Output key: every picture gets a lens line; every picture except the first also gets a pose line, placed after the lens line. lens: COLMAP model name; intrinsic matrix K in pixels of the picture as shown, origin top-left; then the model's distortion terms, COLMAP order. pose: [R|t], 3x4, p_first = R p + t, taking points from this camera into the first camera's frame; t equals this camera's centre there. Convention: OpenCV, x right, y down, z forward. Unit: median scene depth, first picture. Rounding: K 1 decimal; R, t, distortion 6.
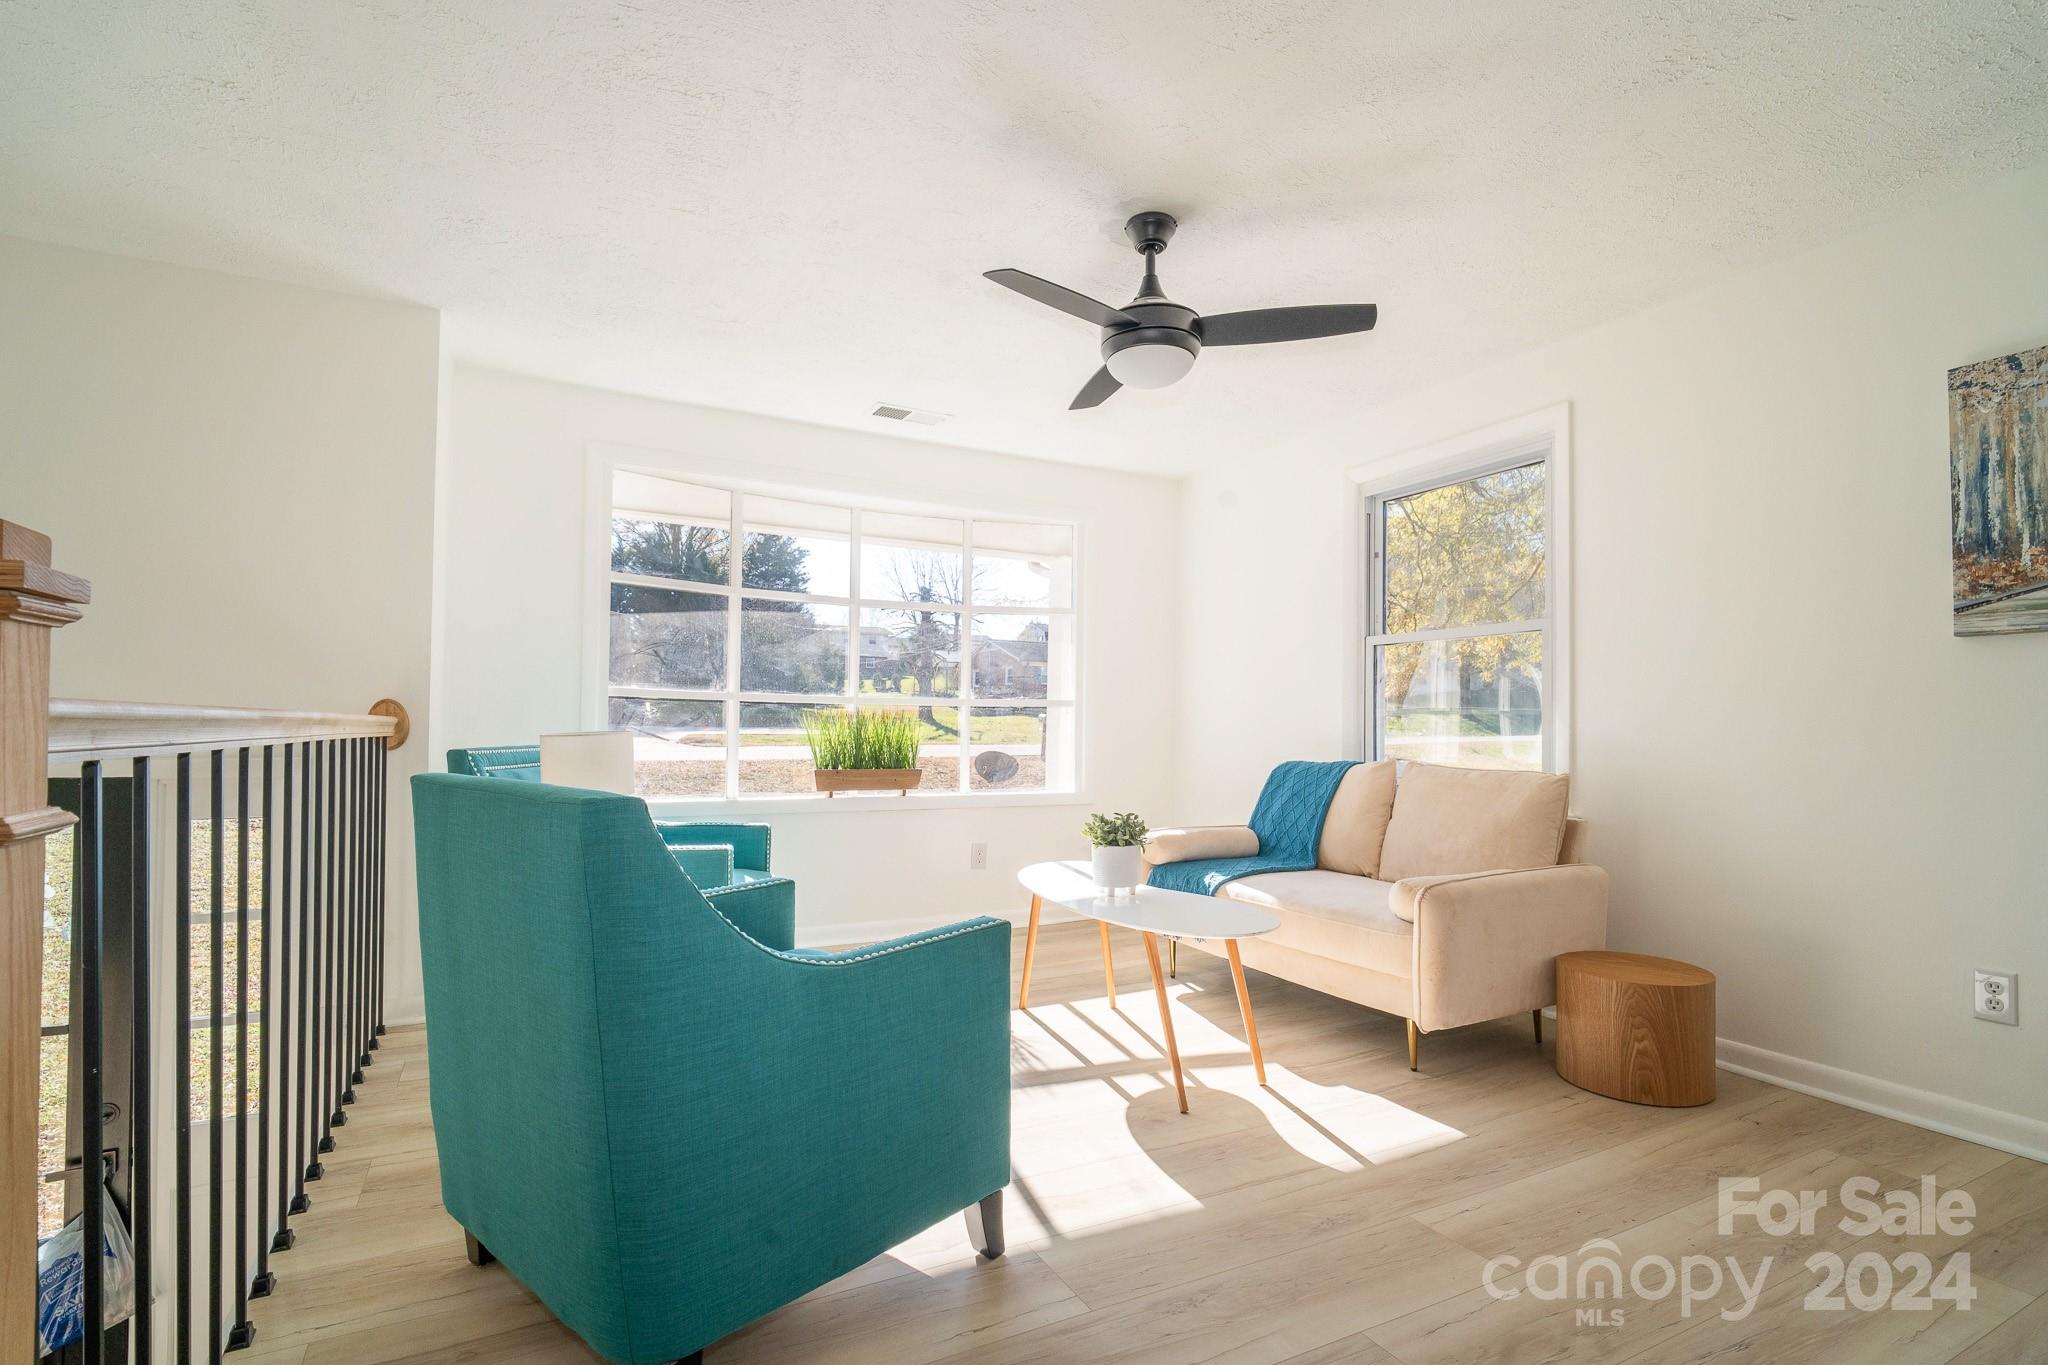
lens RADIAL K [[983.2, 0, 1017.9], [0, 983.2, 707.0], [0, 0, 1]] dist [0.002476, 0.000240]
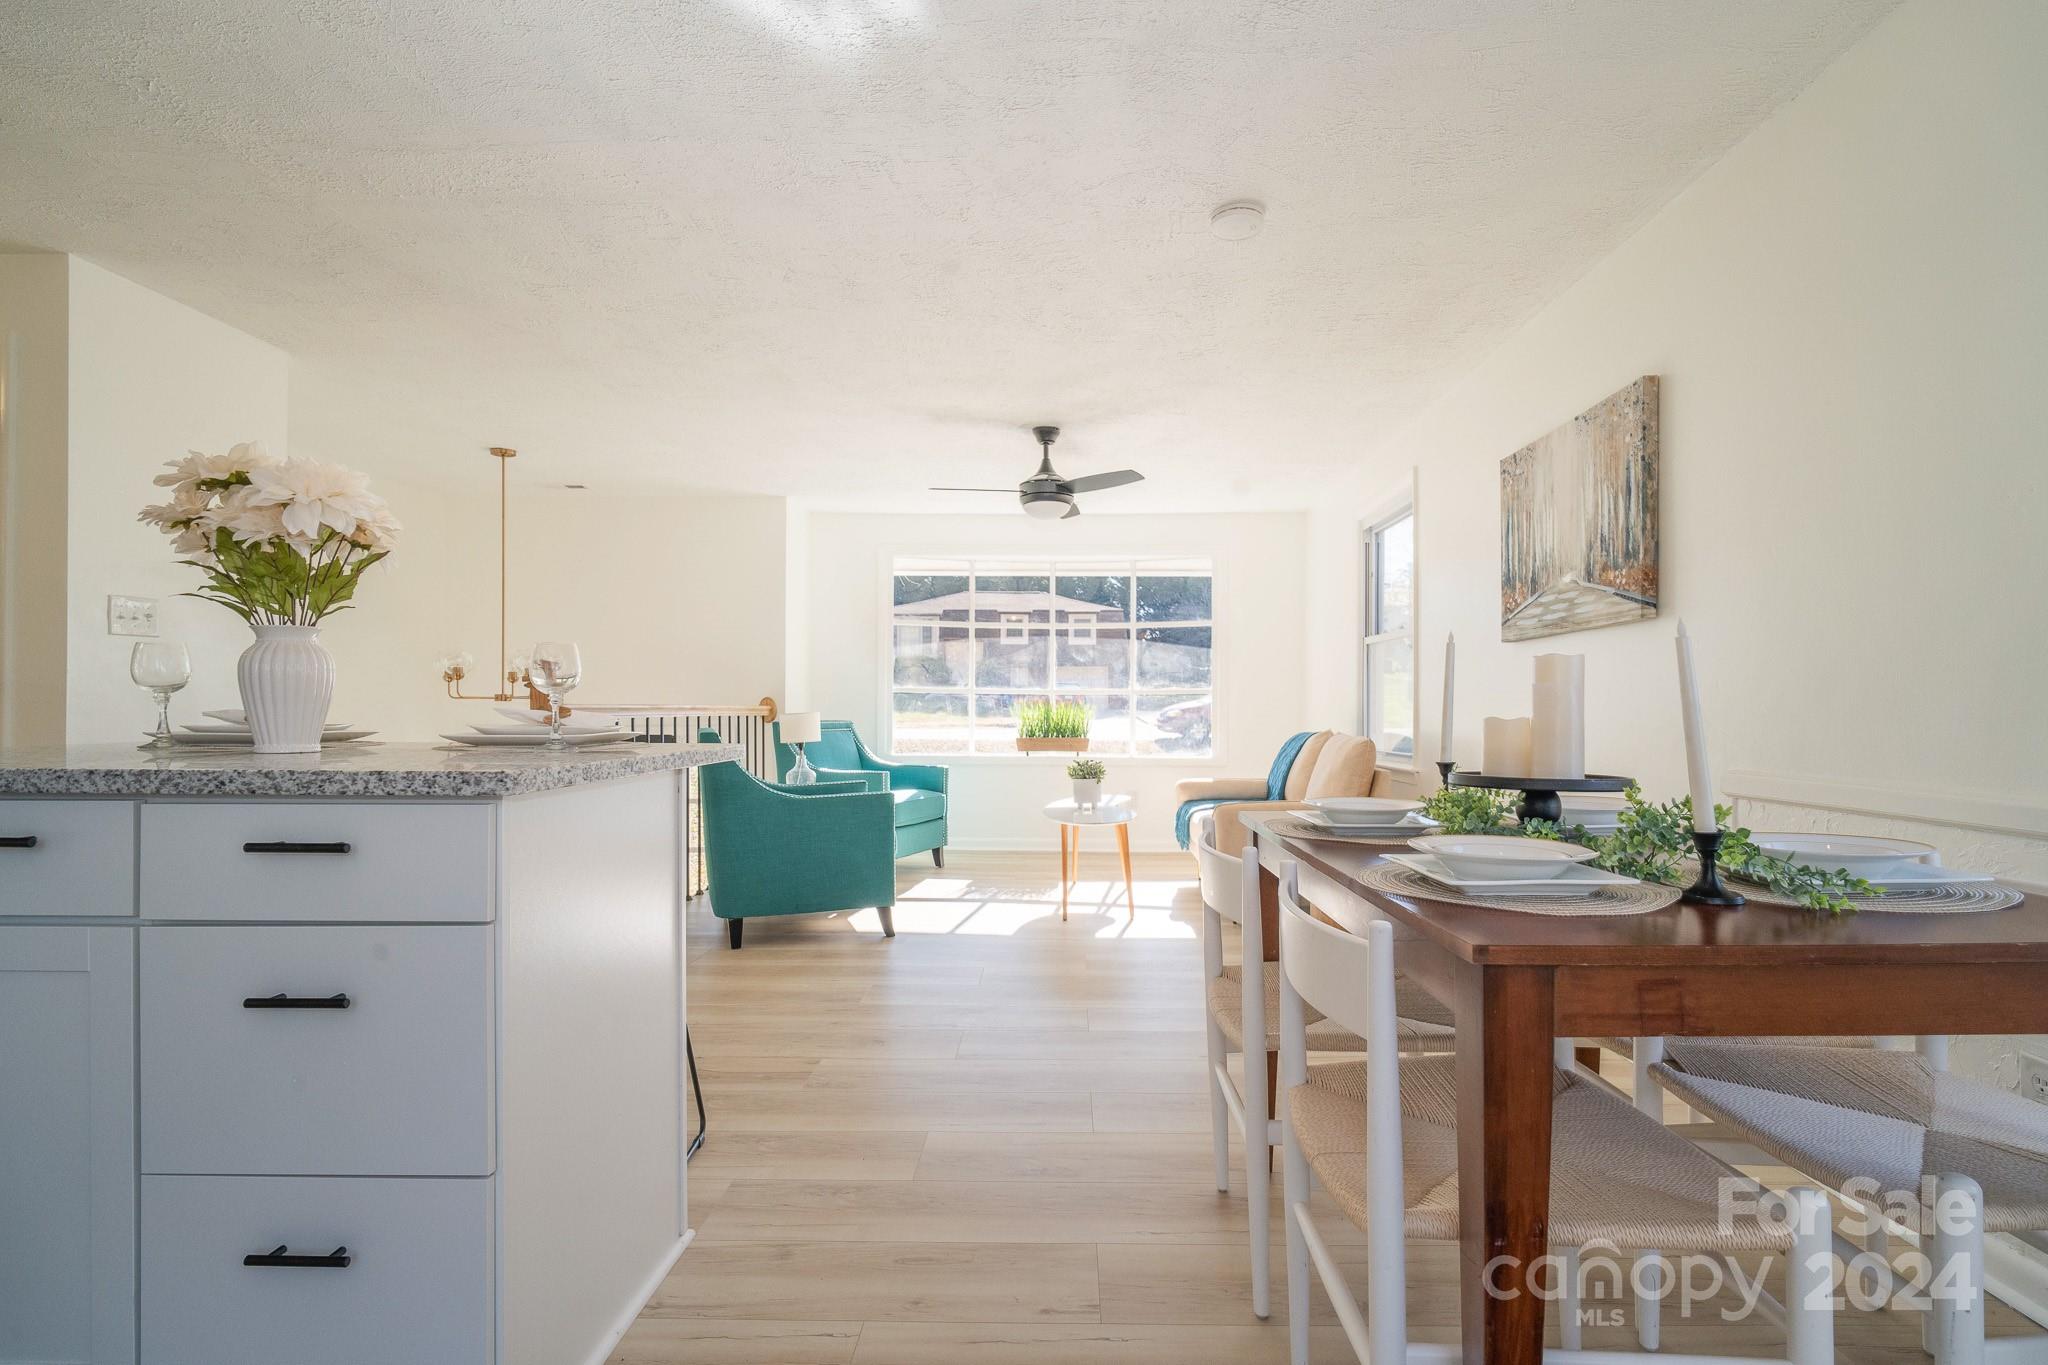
lens RADIAL K [[982.0, 0, 1031.5], [0, 982.0, 689.5], [0, 0, 1]] dist [0.000418, 0.000121]
pose [[0.884626, -0.018980, -0.465914, 0.726517], [0.017589, 0.999818, -0.007333, 0.000519], [0.465969, -0.001708, 0.884799, -0.482960]]
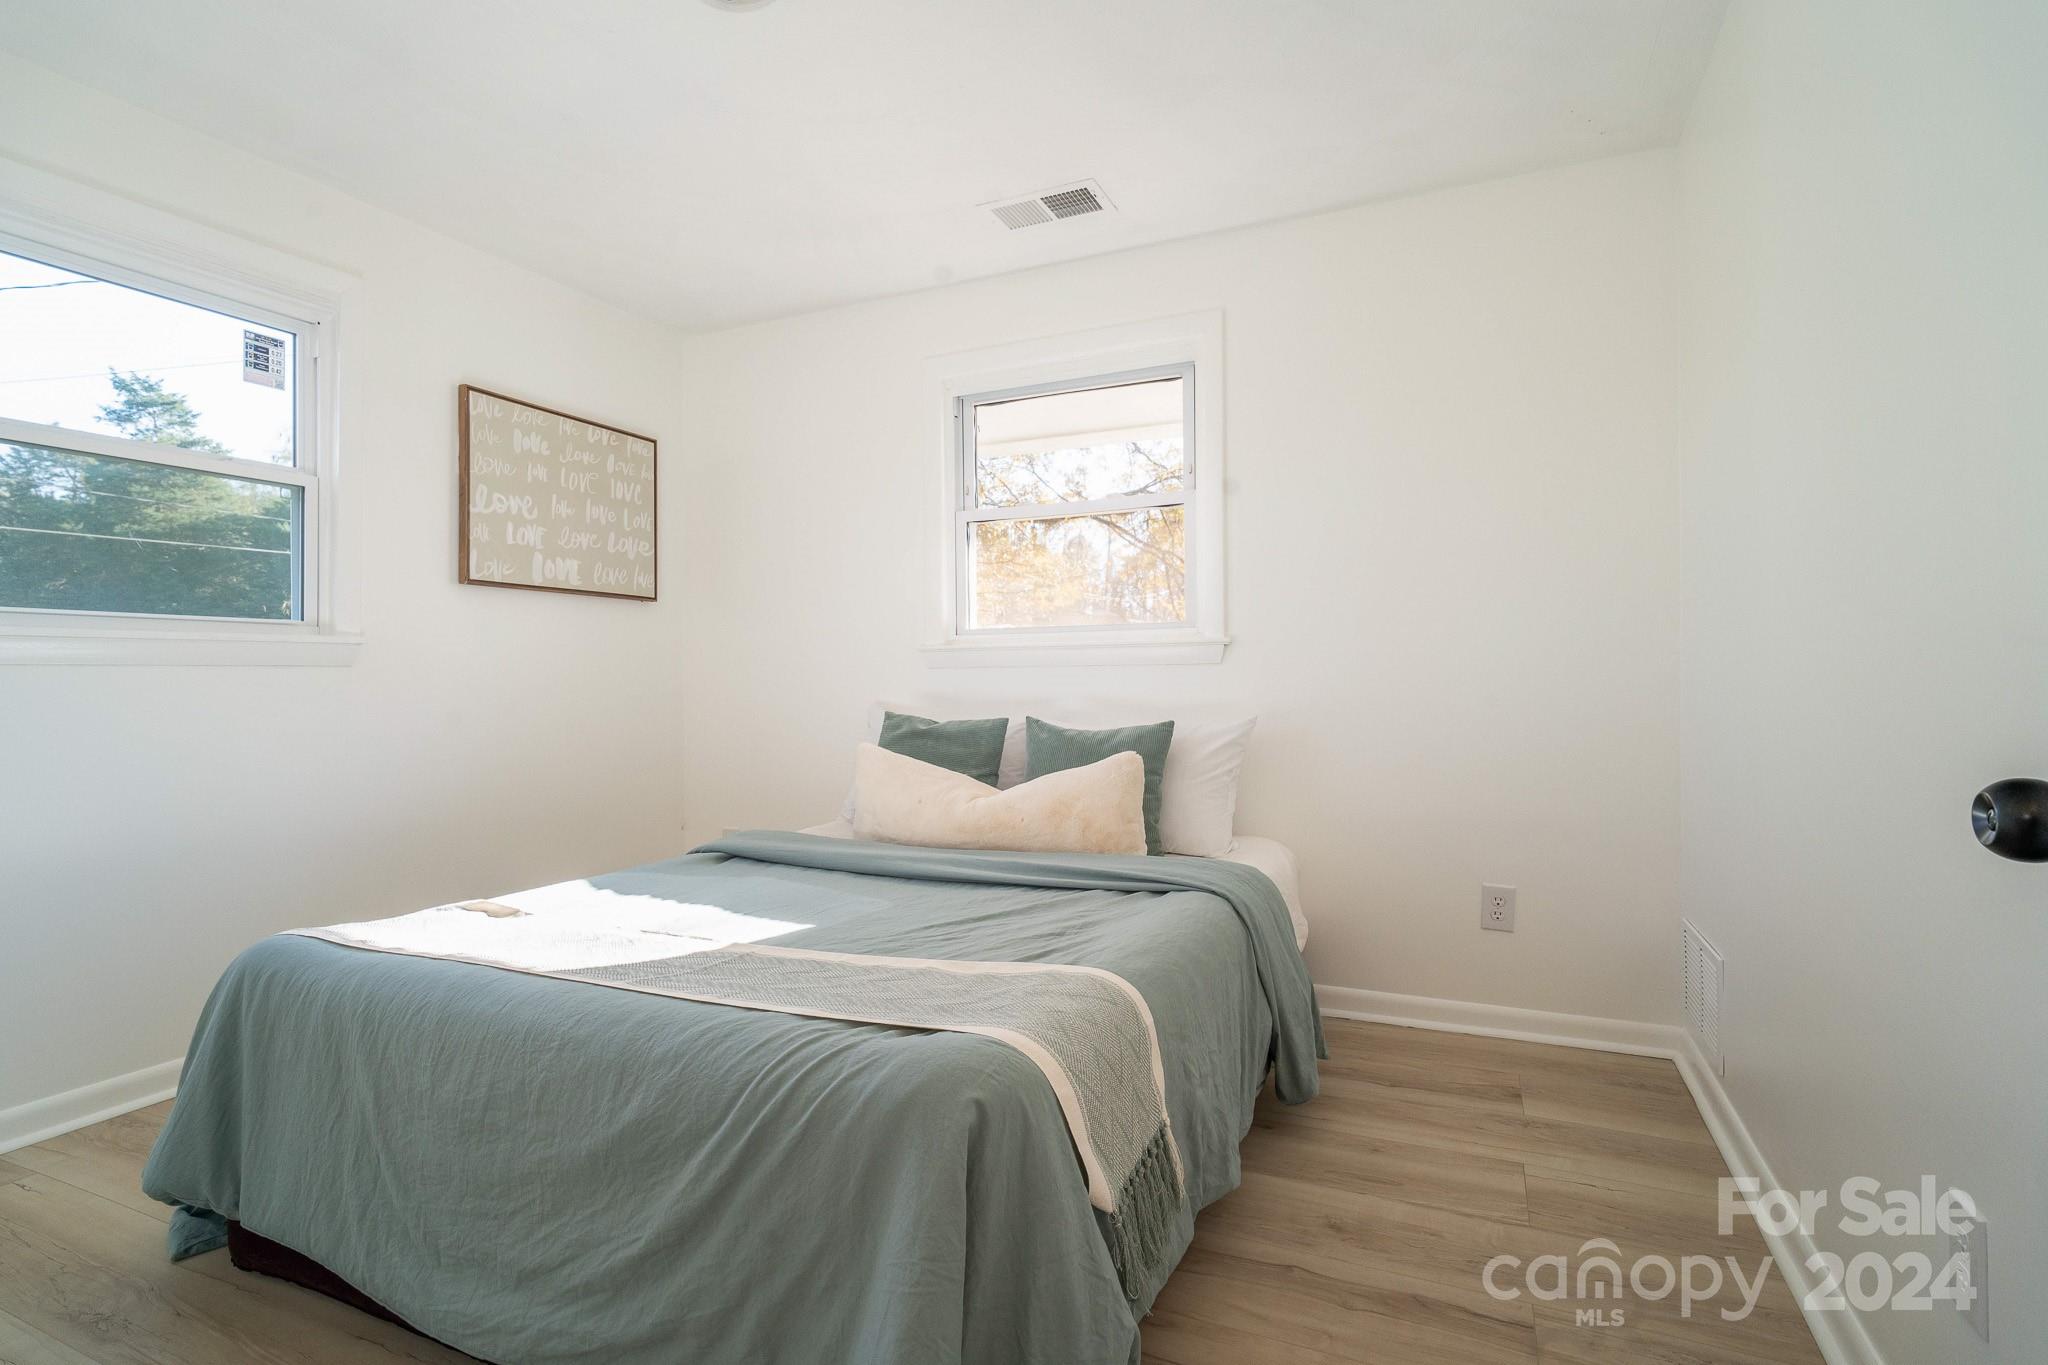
lens RADIAL K [[985.0, 0, 1025.8], [0, 985.0, 659.6], [0, 0, 1]] dist [0.001336, 0.000291]
pose [[0.782183, -0.006034, 0.623019, -0.138430], [0.006464, 0.999978, 0.001571, 0.003643], [-0.623015, 0.002798, 0.782205, 0.412006]]
